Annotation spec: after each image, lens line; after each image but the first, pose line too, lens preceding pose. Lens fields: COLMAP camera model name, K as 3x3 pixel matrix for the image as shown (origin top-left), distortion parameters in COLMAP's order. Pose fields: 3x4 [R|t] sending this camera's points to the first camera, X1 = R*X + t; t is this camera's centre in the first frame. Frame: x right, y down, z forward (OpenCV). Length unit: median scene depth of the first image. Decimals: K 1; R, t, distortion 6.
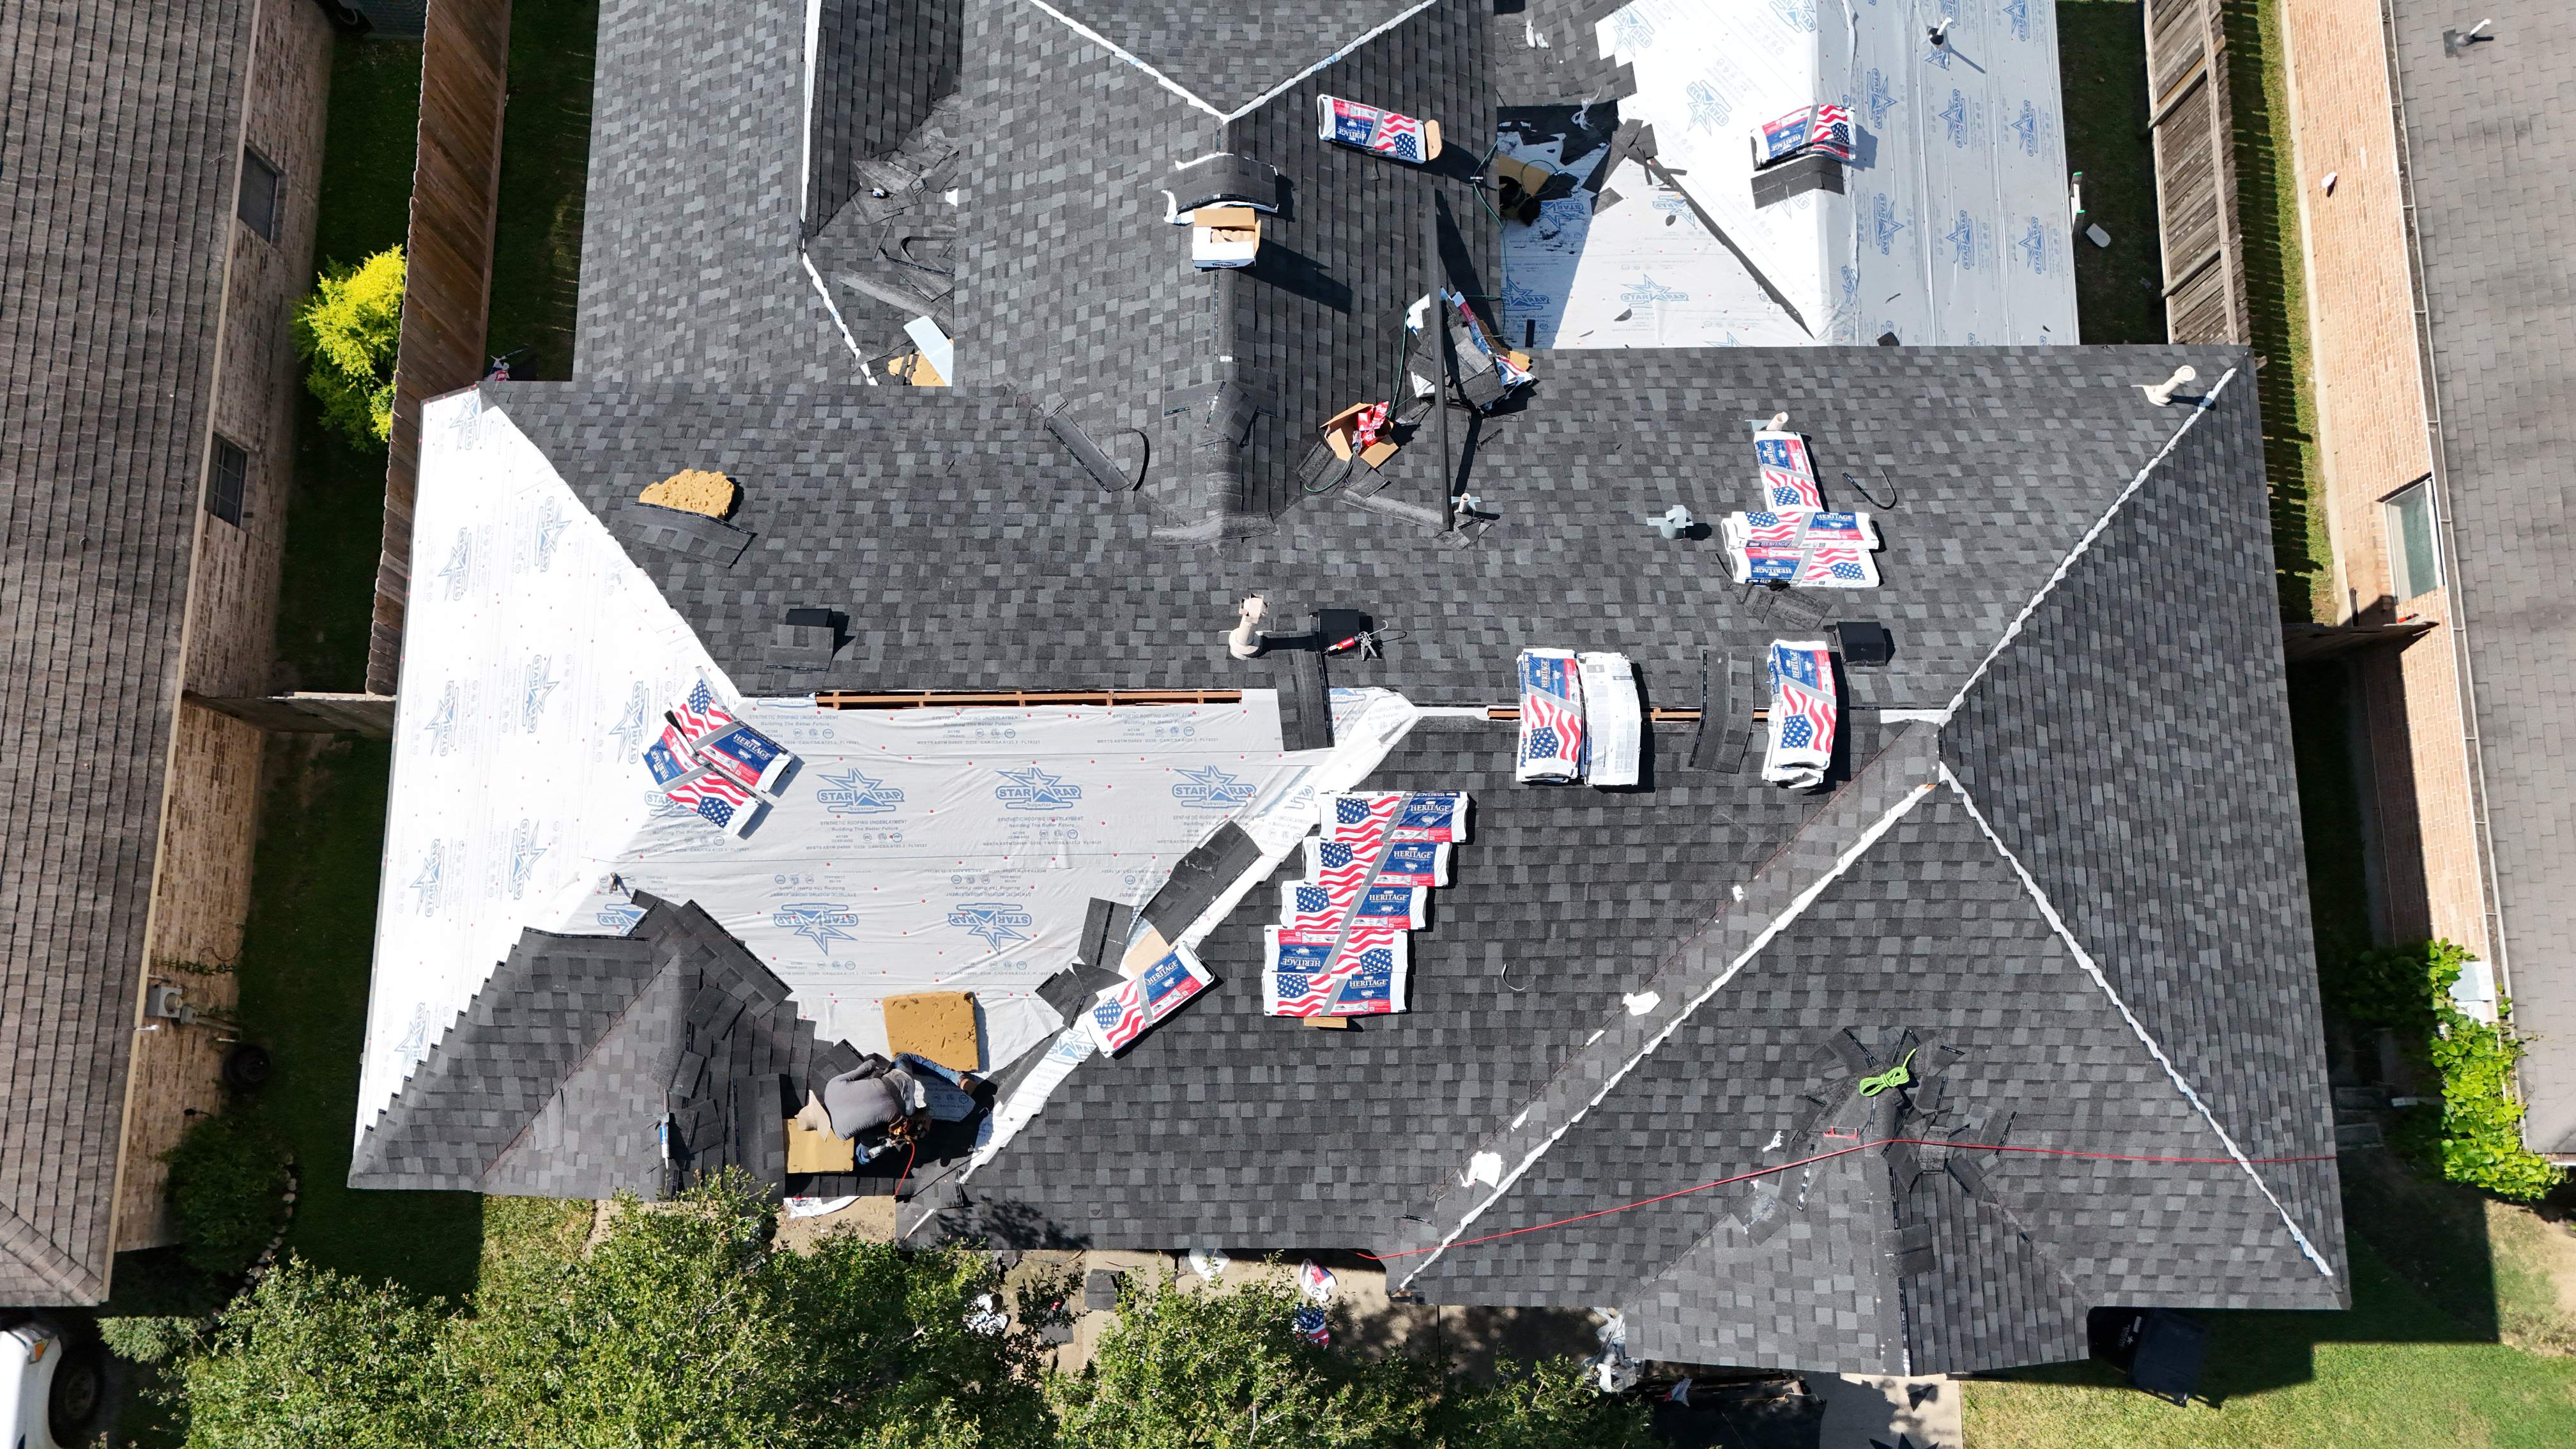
lens RADIAL K [[1894.3, 0, 1284.4], [0, 1894.3, 719.9], [0, 0, 1]] dist [0.068026, -0.064093]
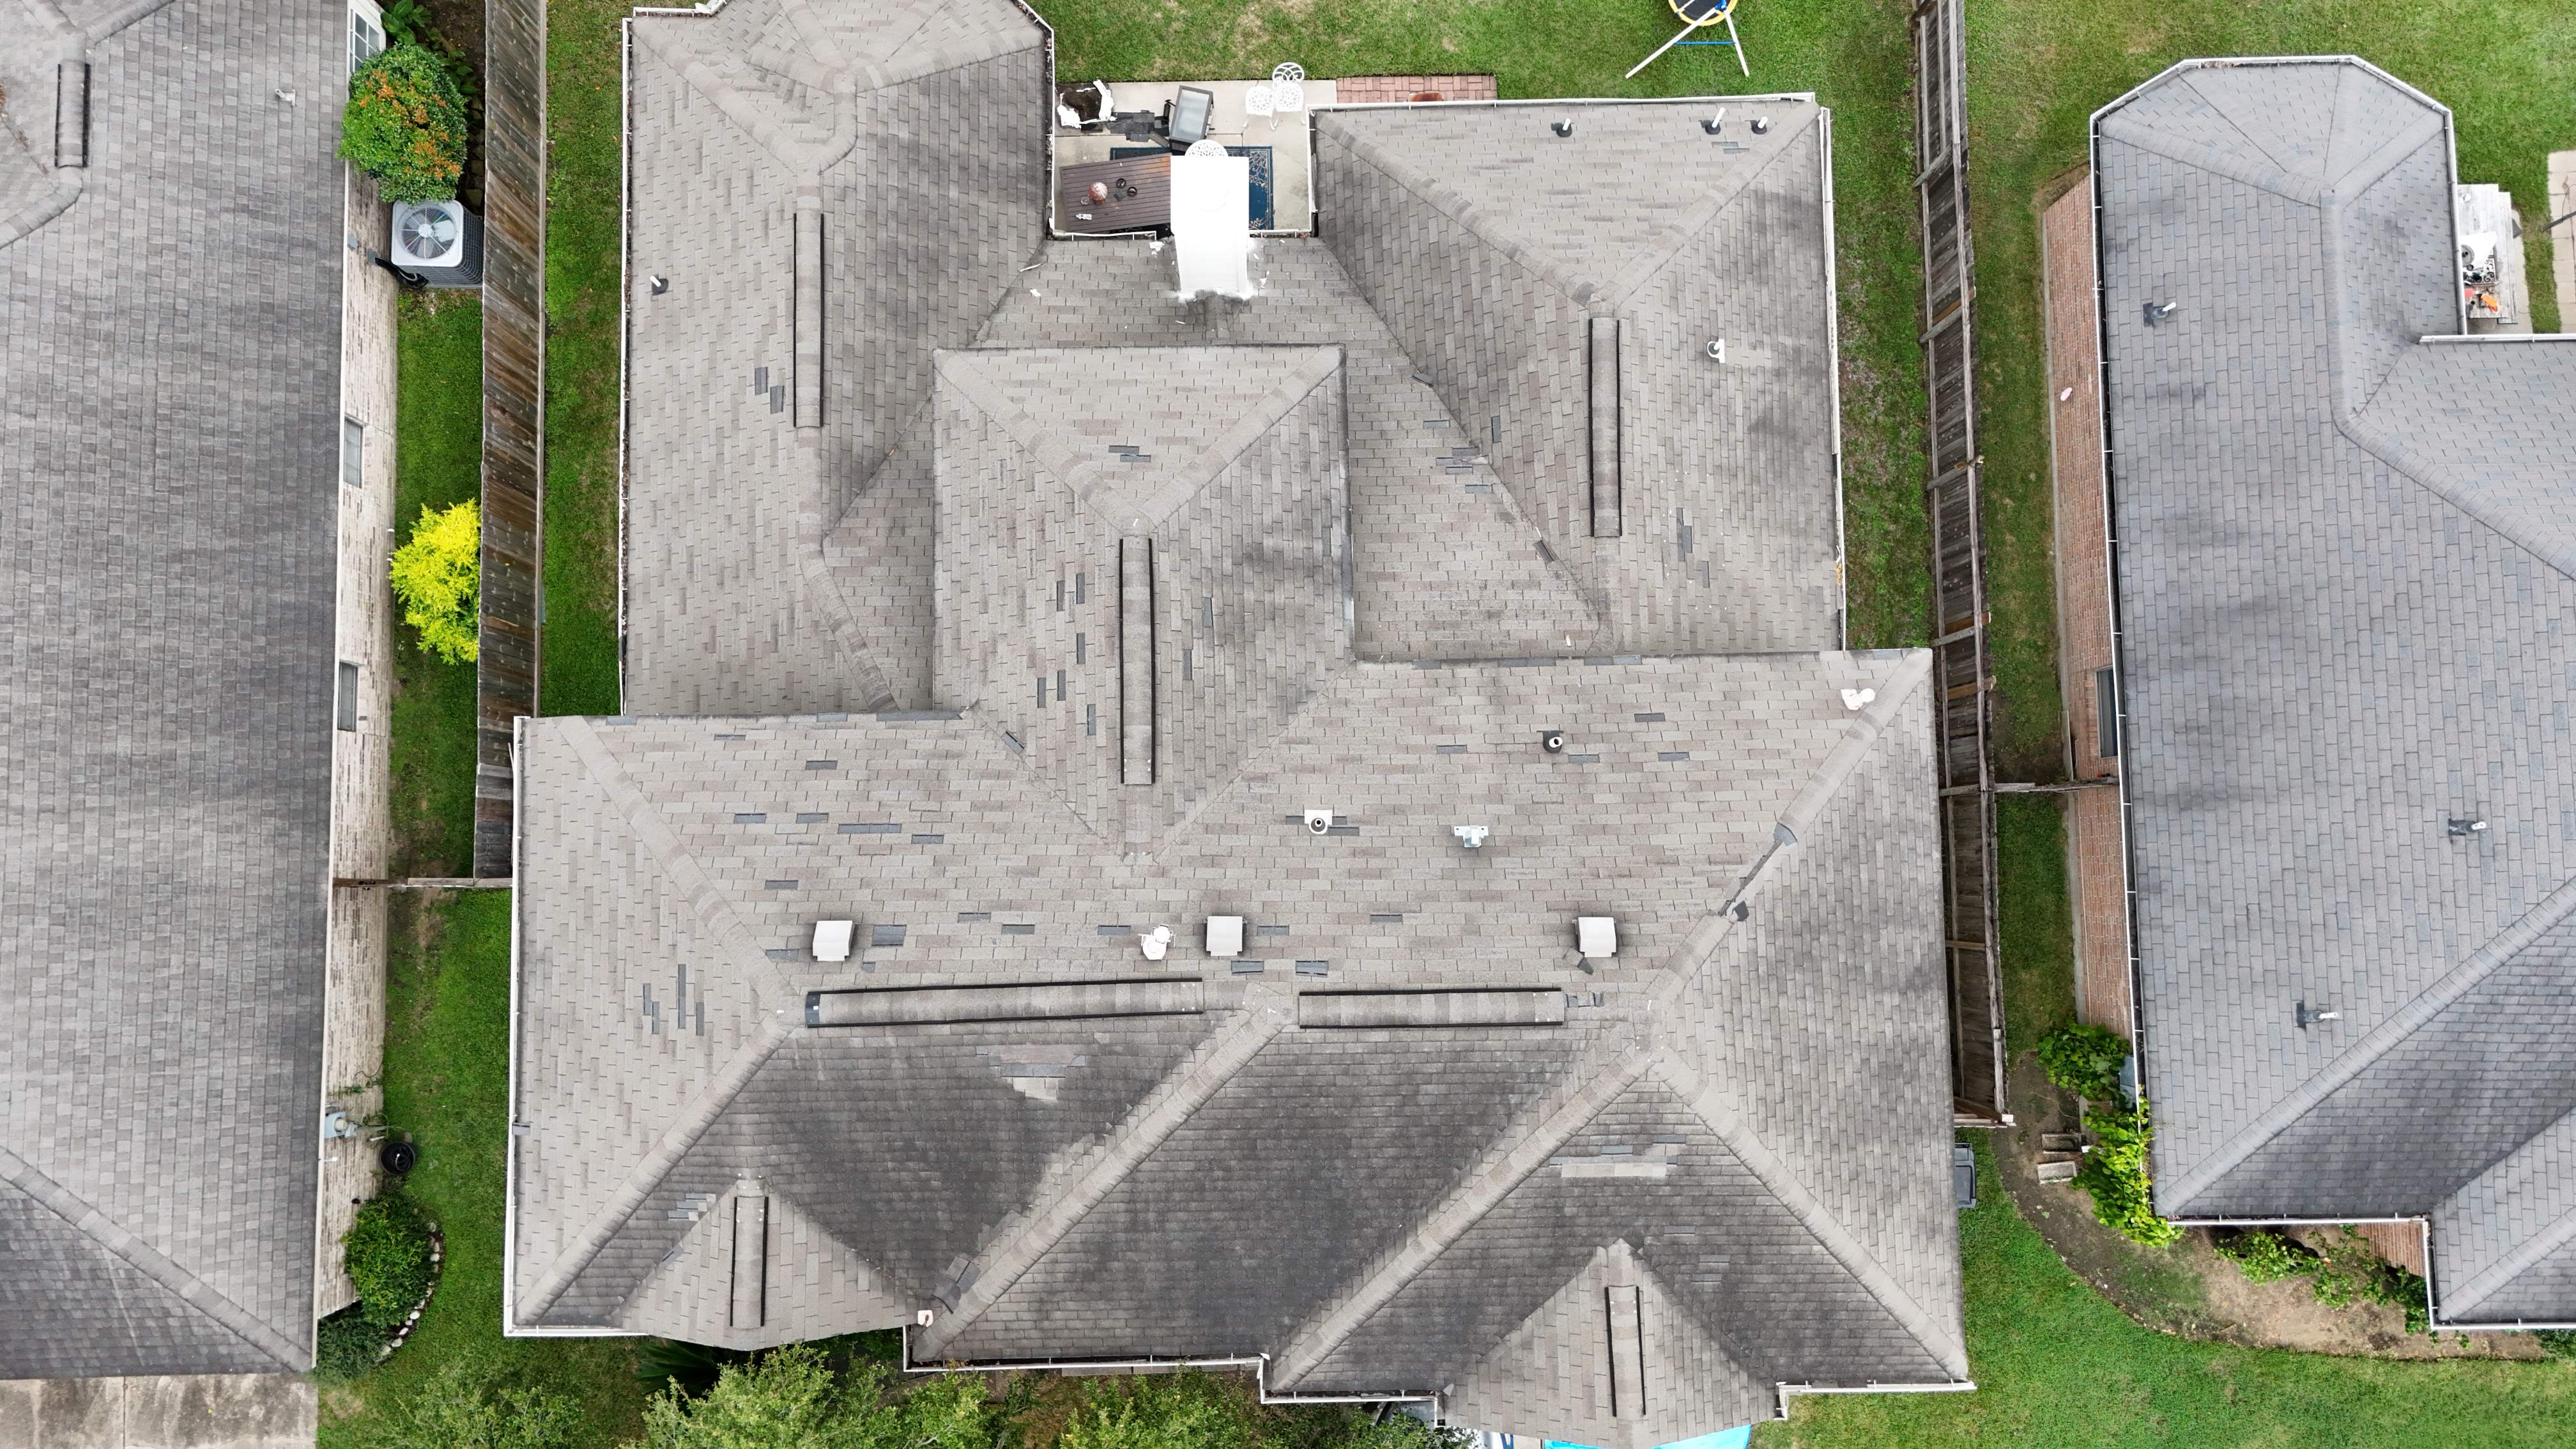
lens RADIAL K [[1894.3, 0, 1285.9], [0, 1894.3, 718.8], [0, 0, 1]] dist [0.068026, -0.064093]
pose [[0.999815, -0.018568, 0.005041, 0.060721], [0.017899, 0.993747, 0.110213, -0.305267], [-0.007056, -0.110103, 0.993895, -0.295581]]
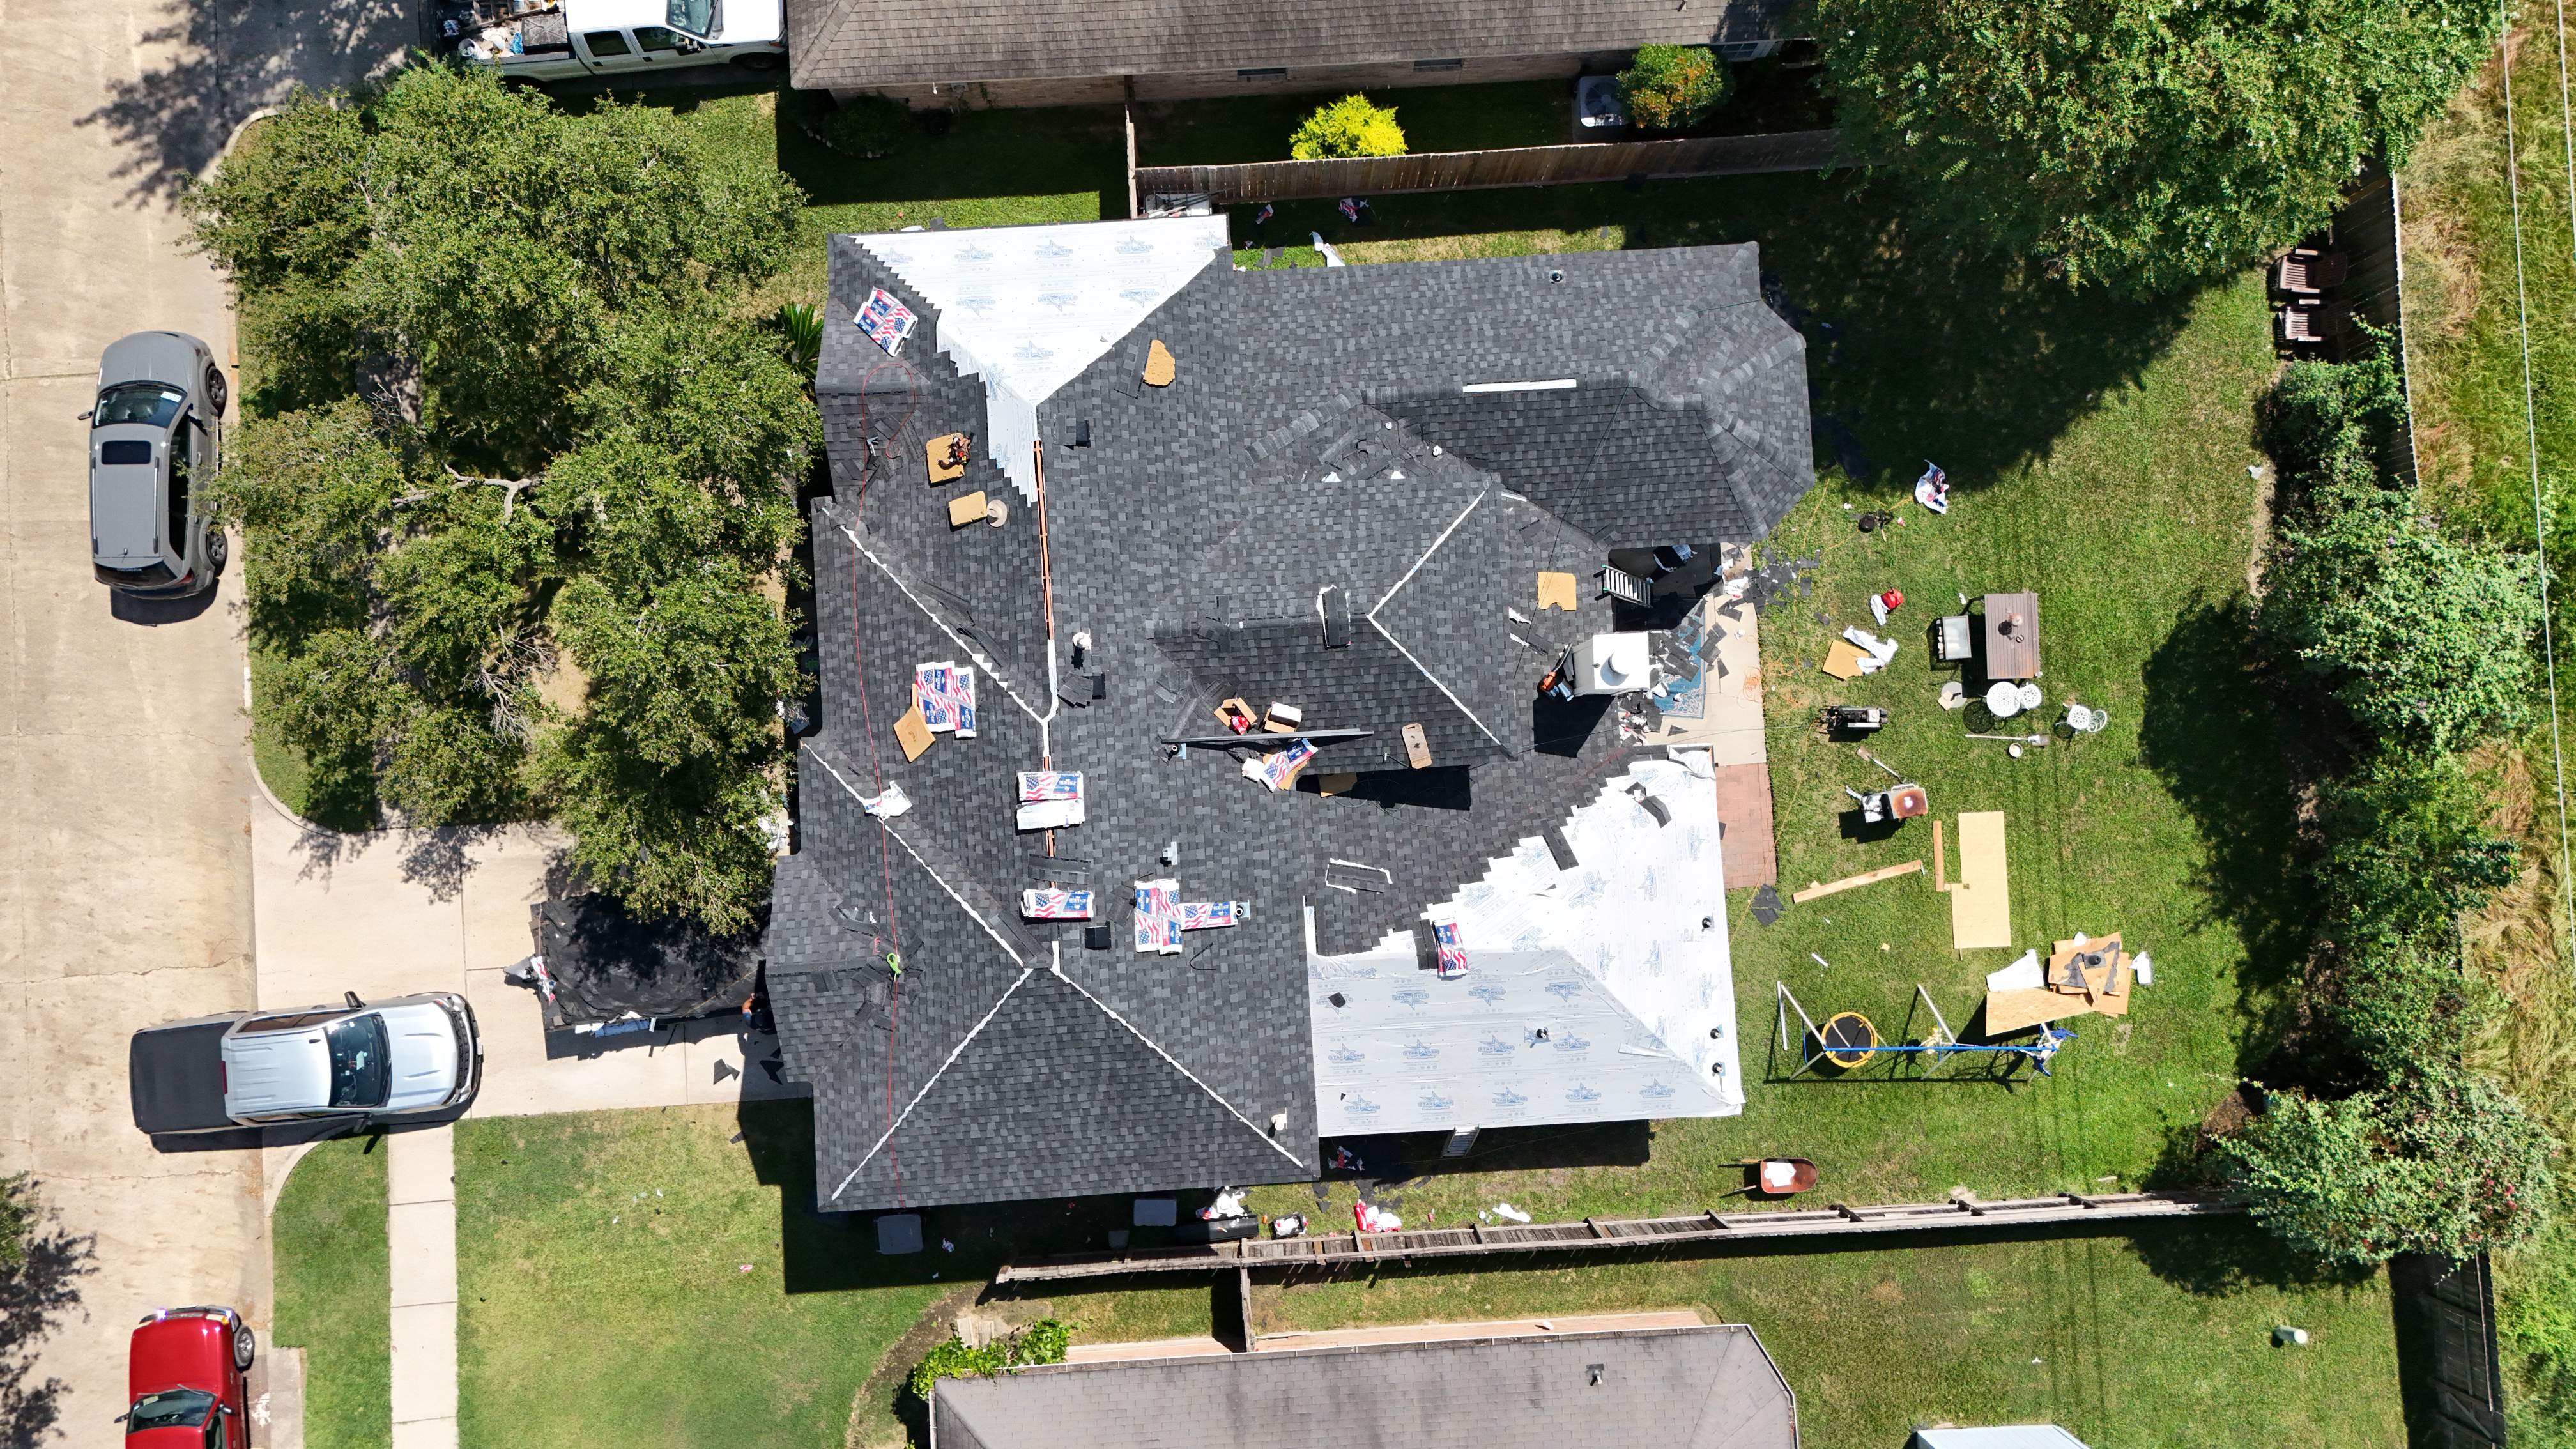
lens RADIAL K [[1894.3, 0, 1284.1], [0, 1894.3, 723.2], [0, 0, 1]] dist [0.068026, -0.064093]
pose [[0.059867, 0.996867, -0.051700, 0.161665], [-0.982104, 0.068087, 0.175600, -0.525380], [0.178570, 0.040263, 0.983103, -0.848842]]
